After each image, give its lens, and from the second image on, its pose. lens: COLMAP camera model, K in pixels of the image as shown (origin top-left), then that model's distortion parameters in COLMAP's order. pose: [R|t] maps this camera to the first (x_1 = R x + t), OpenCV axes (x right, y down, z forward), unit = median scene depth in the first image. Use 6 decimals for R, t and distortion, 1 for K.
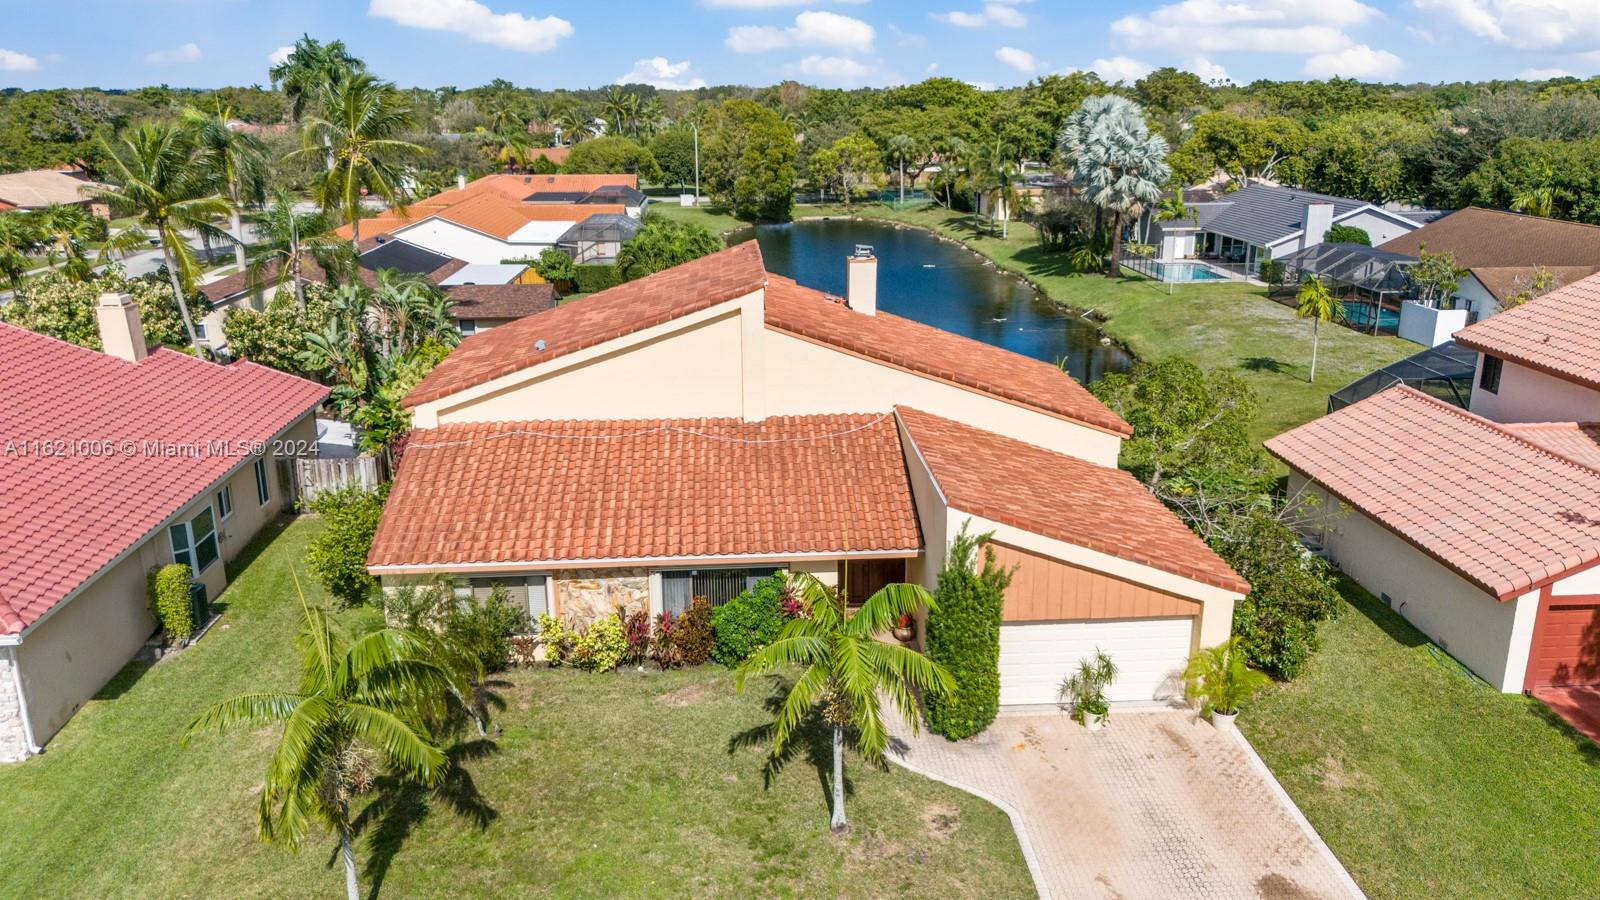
lens RADIAL K [[1168.9, 0, 798.4], [0, 1168.9, 441.1], [0, 0, 1]] dist [0.121375, -0.143648]
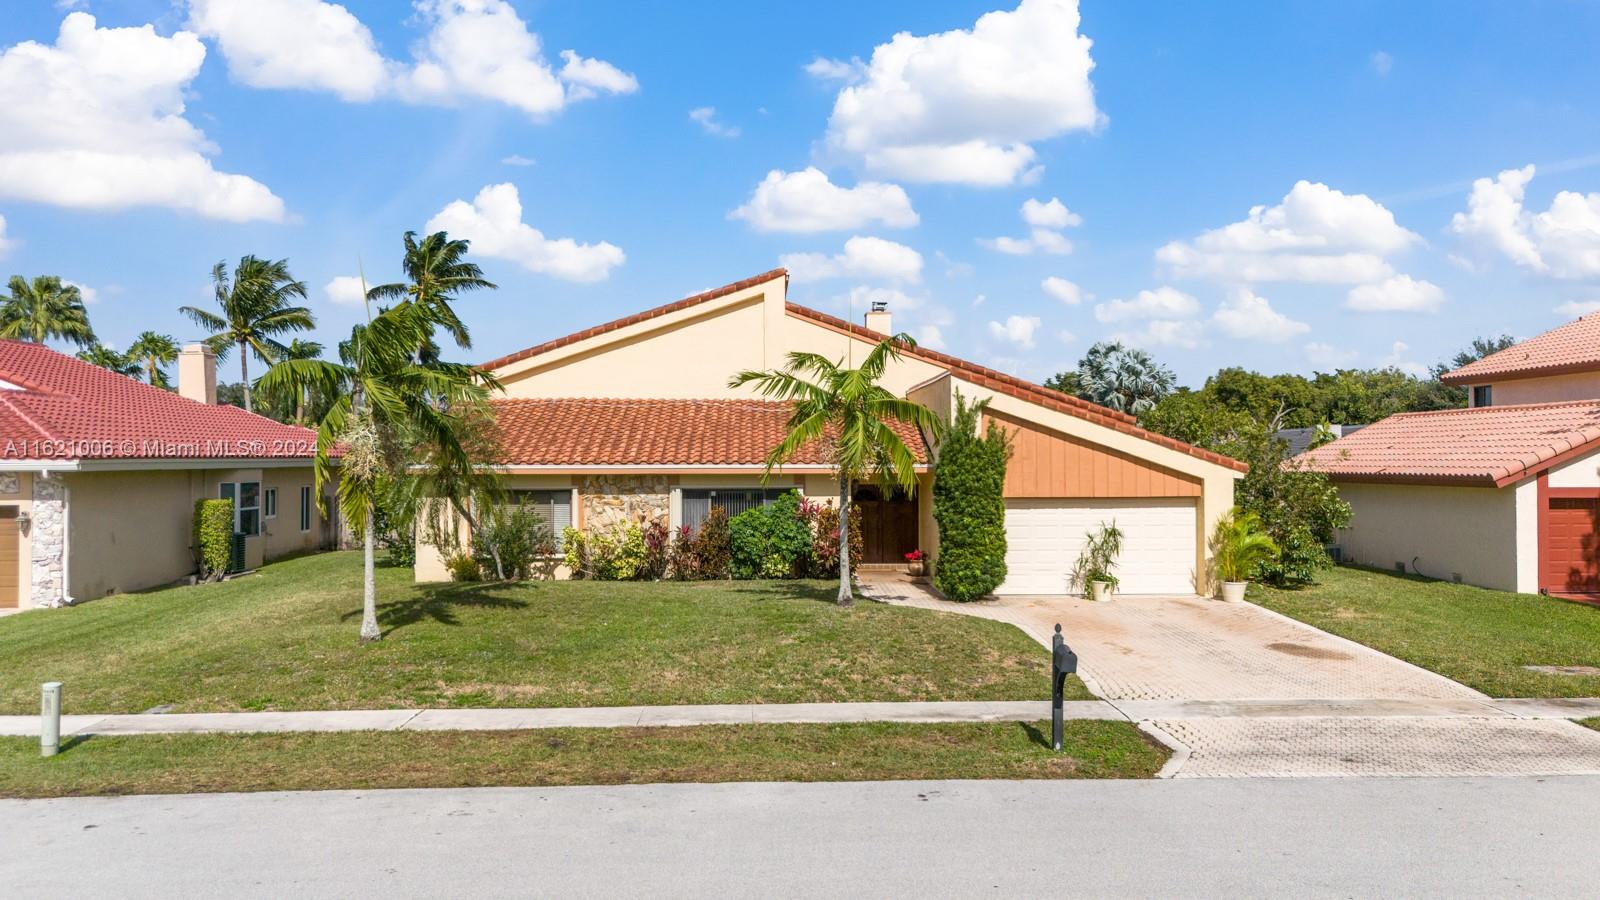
lens RADIAL K [[1168.9, 0, 798.4], [0, 1168.9, 441.1], [0, 0, 1]] dist [0.121375, -0.143648]
pose [[0.999541, 0.003693, -0.030053, 0.018401], [-0.012310, 0.956370, -0.291898, 0.381604], [0.027664, 0.292134, 0.955977, -0.005885]]
